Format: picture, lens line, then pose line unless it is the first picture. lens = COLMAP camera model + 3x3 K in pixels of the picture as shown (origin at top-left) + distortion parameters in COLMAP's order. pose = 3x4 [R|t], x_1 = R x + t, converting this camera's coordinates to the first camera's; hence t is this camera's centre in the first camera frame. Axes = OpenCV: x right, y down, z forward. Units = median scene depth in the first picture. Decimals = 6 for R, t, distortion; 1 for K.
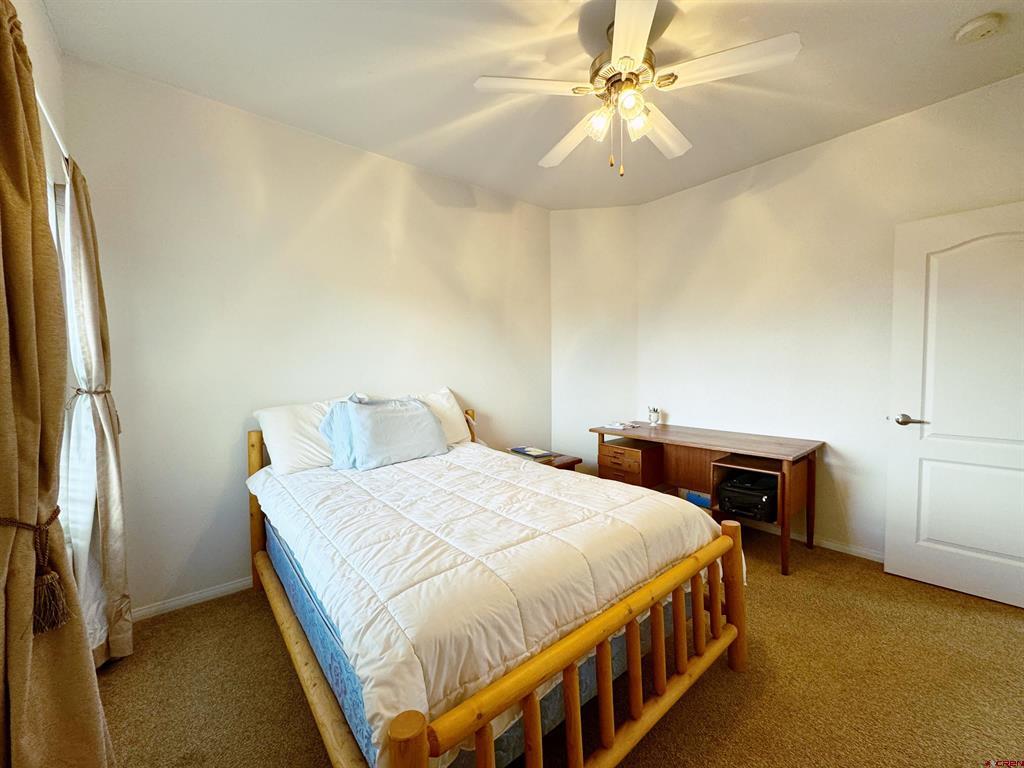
lens RADIAL K [[409.9, 0, 512.1], [0, 409.9, 383.5], [0, 0, 1]] dist [-0.001836, 0.000228]
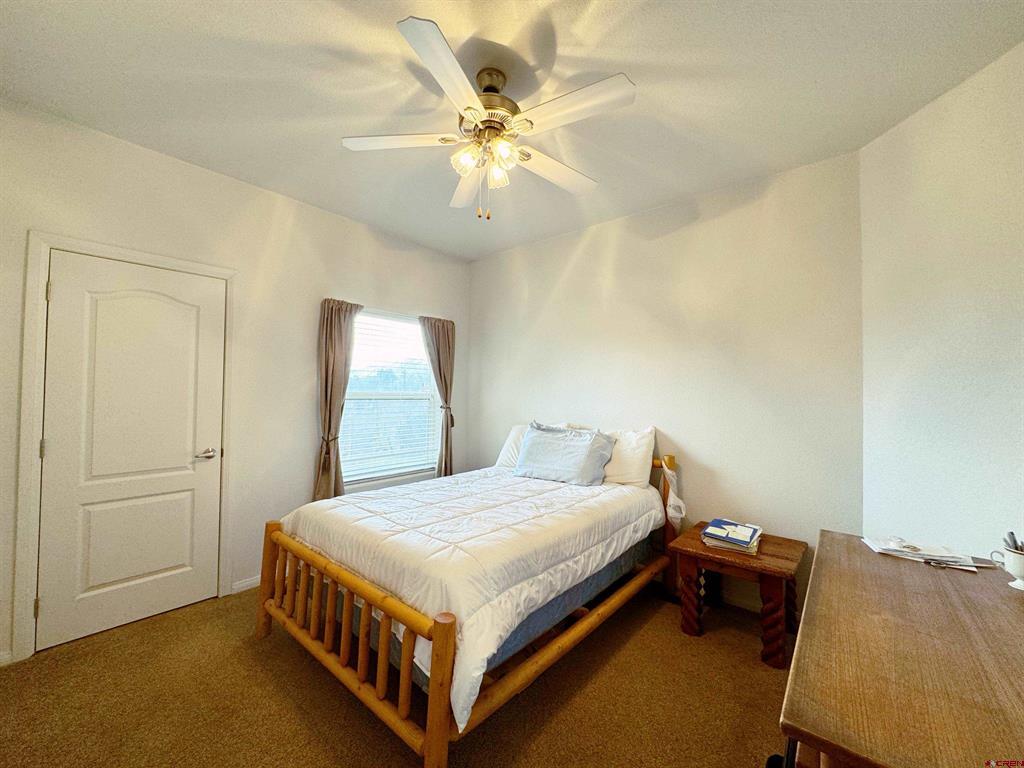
lens RADIAL K [[409.9, 0, 512.1], [0, 409.9, 383.5], [0, 0, 1]] dist [-0.001836, 0.000228]
pose [[0.163887, -0.008952, -0.986439, 0.986654], [-0.062786, 0.997837, -0.019486, -0.071641], [0.984479, 0.065128, 0.162970, 0.720863]]
